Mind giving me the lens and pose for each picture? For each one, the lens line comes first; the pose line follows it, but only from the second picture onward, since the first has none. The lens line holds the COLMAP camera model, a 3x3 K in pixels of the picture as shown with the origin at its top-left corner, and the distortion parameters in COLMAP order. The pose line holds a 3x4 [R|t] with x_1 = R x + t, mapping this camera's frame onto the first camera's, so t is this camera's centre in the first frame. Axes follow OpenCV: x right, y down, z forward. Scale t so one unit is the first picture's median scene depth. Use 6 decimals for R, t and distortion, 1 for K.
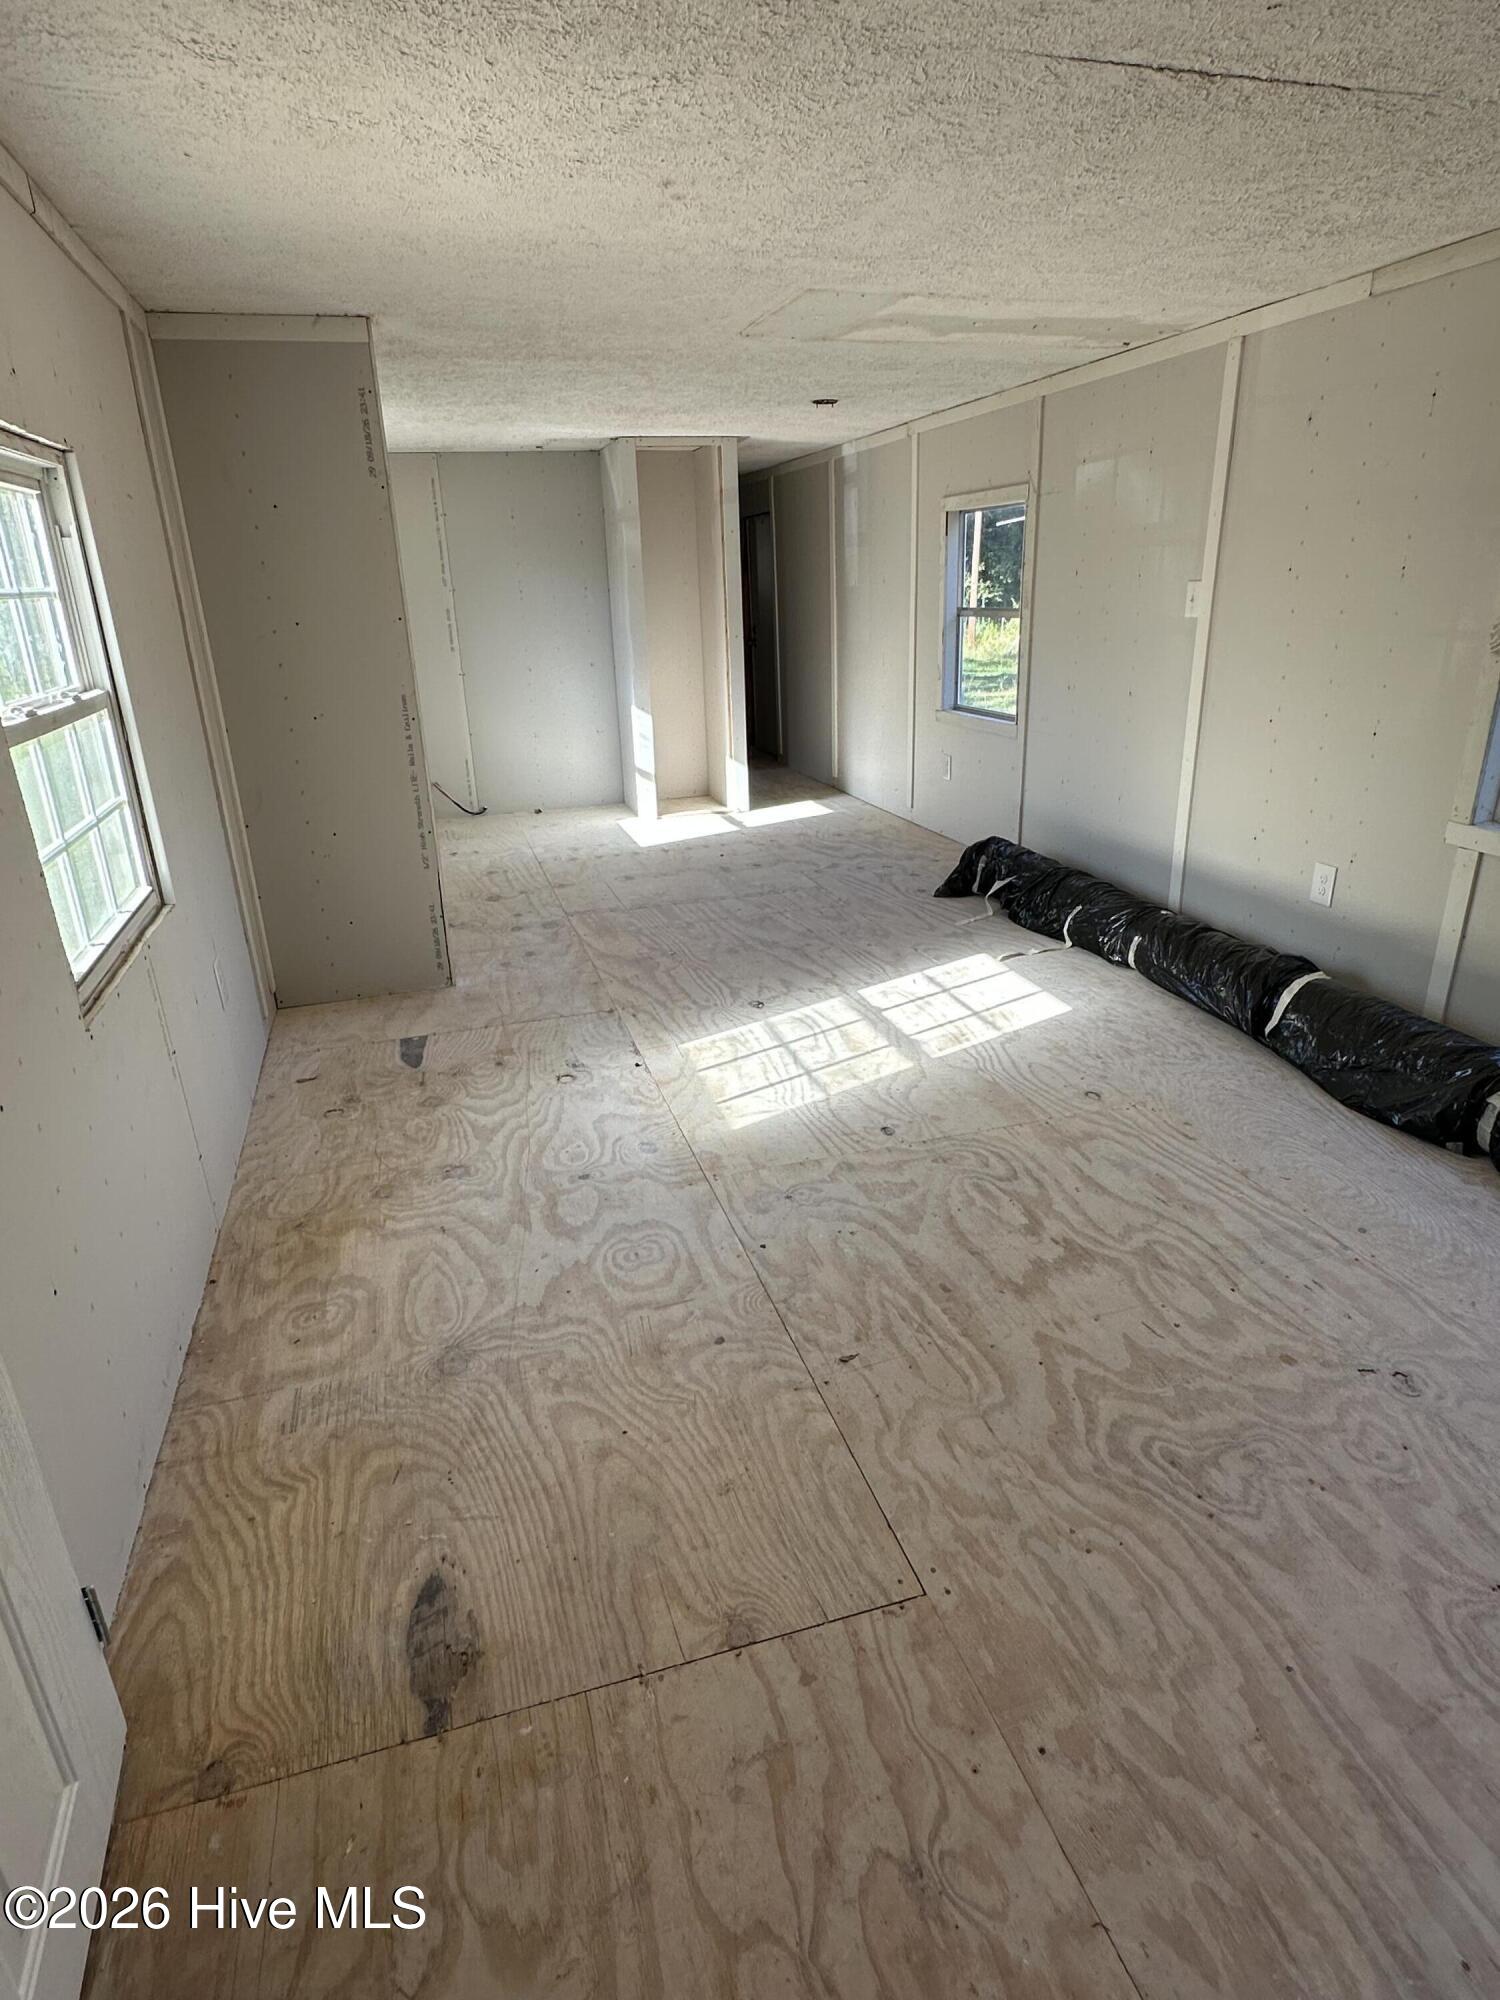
lens RADIAL K [[1104.5, 0, 746.4], [0, 1104.5, 998.3], [0, 0, 1]] dist [-0.000905, 0.000021]
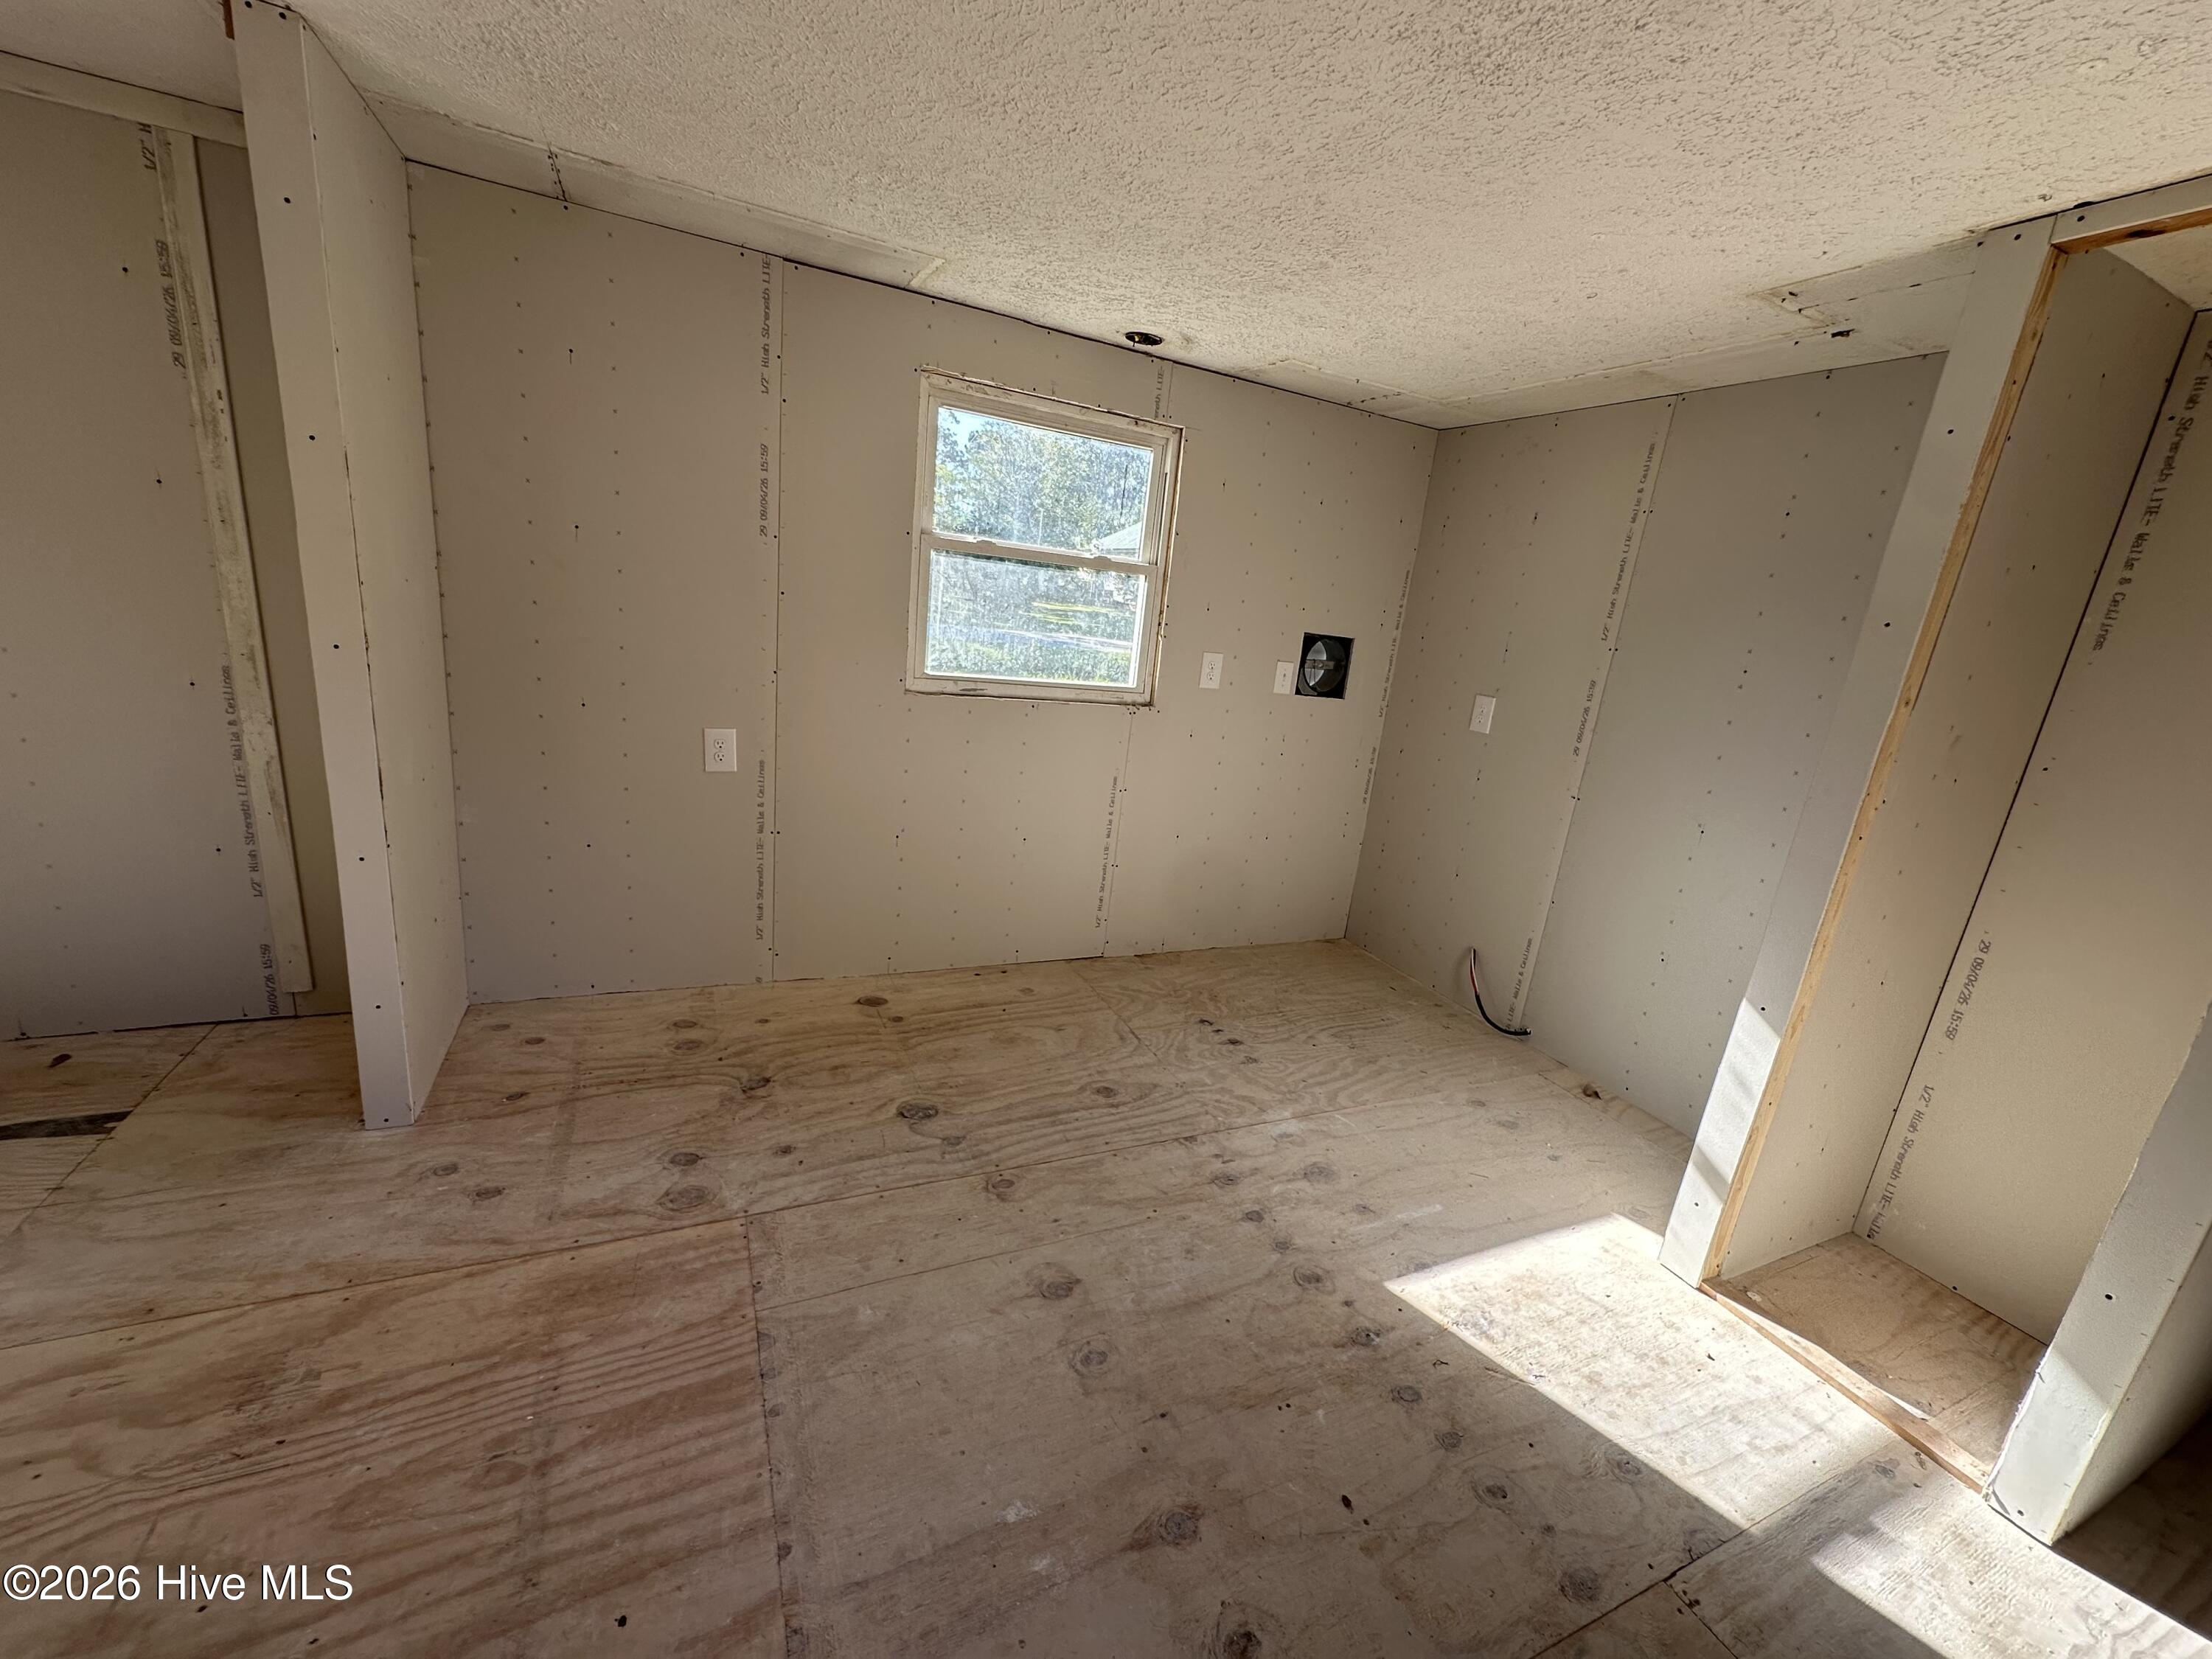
lens RADIAL K [[888.7, 0, 1108.4], [0, 888.7, 827.9], [0, 0, 1]] dist [-0.002188, -0.000043]
pose [[0.139683, 0.299911, -0.943685, 0.179409], [-0.460251, 0.863487, 0.206298, -0.388431], [0.876731, 0.405516, 0.258649, 1.016435]]
